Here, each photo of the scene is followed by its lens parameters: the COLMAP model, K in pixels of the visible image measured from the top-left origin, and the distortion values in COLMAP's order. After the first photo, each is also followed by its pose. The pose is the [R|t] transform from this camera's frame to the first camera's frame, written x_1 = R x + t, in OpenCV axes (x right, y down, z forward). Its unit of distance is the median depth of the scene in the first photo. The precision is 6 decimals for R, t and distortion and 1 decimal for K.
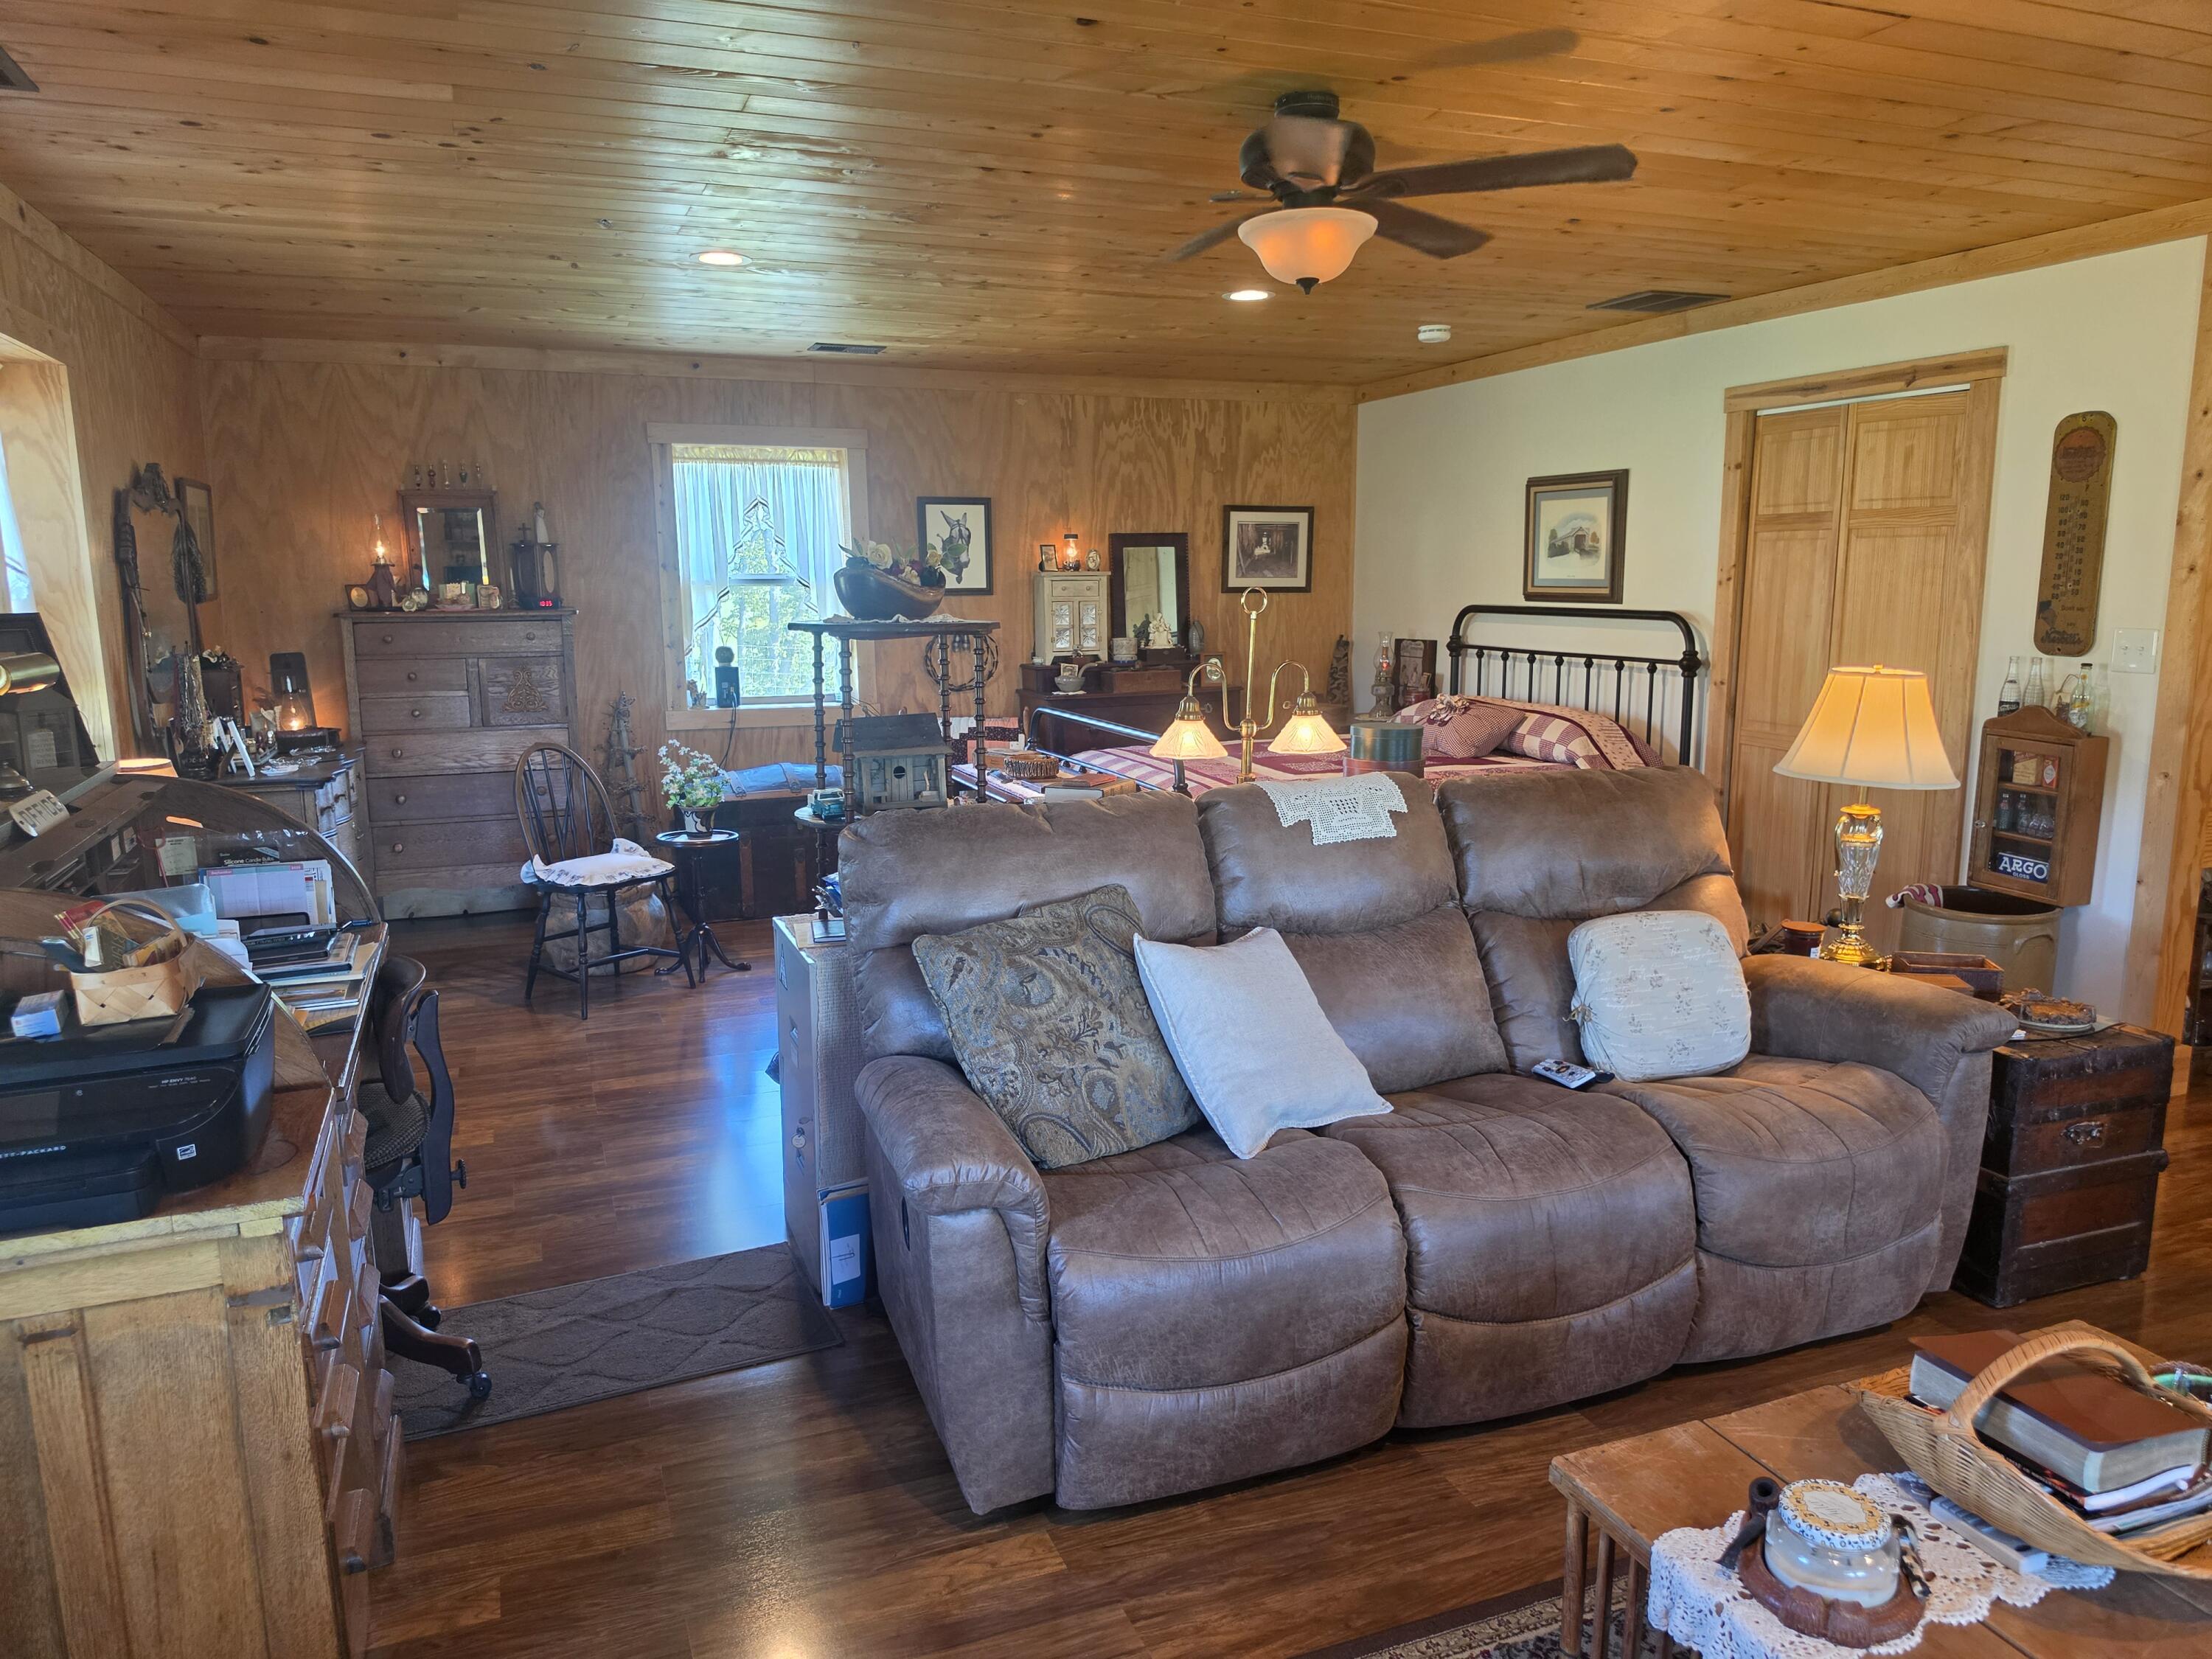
lens RADIAL K [[1538.8, 0, 1106.0], [0, 1538.8, 829.5], [0, 0, 1]] dist [-0.054916, 0.039486]
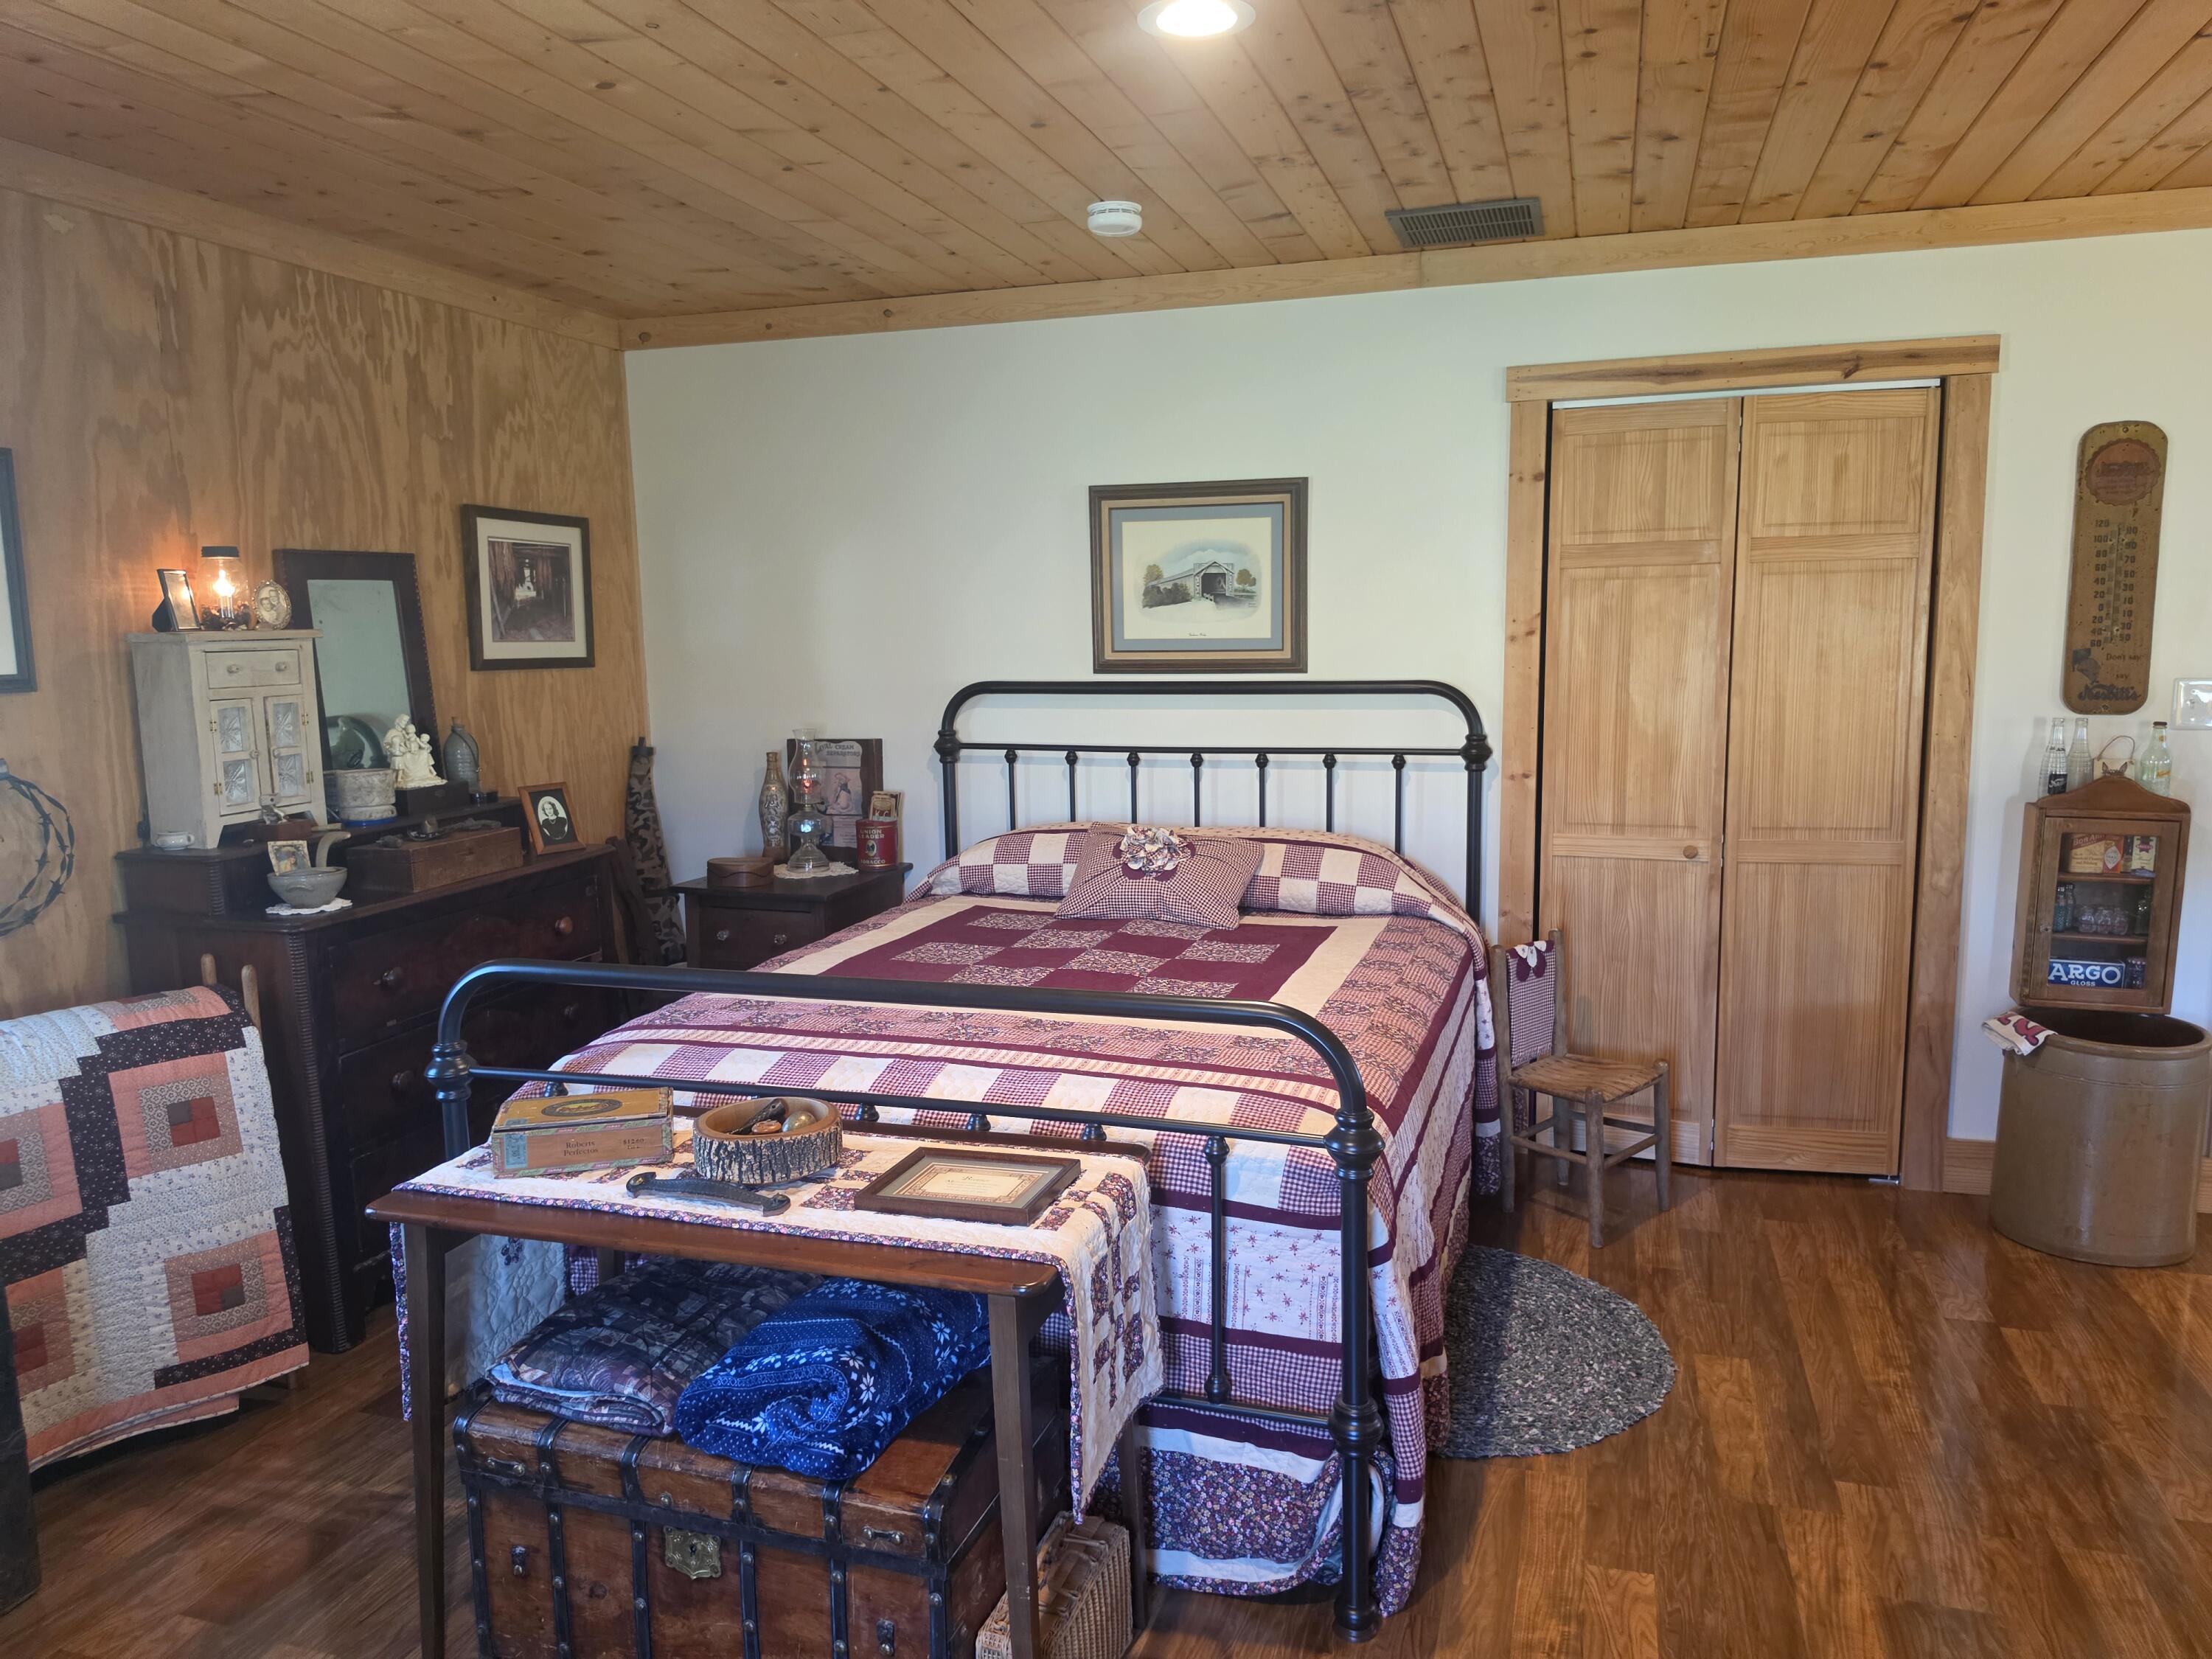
lens RADIAL K [[1526.3, 0, 1282.2], [0, 1526.3, 820.7], [0, 0, 1]] dist [0.102400, -0.164443]
pose [[0.616014, -0.097700, 0.781653, -0.201065], [0.137595, 0.990370, 0.015350, -0.084978], [-0.775625, 0.098096, 0.623525, 0.531486]]
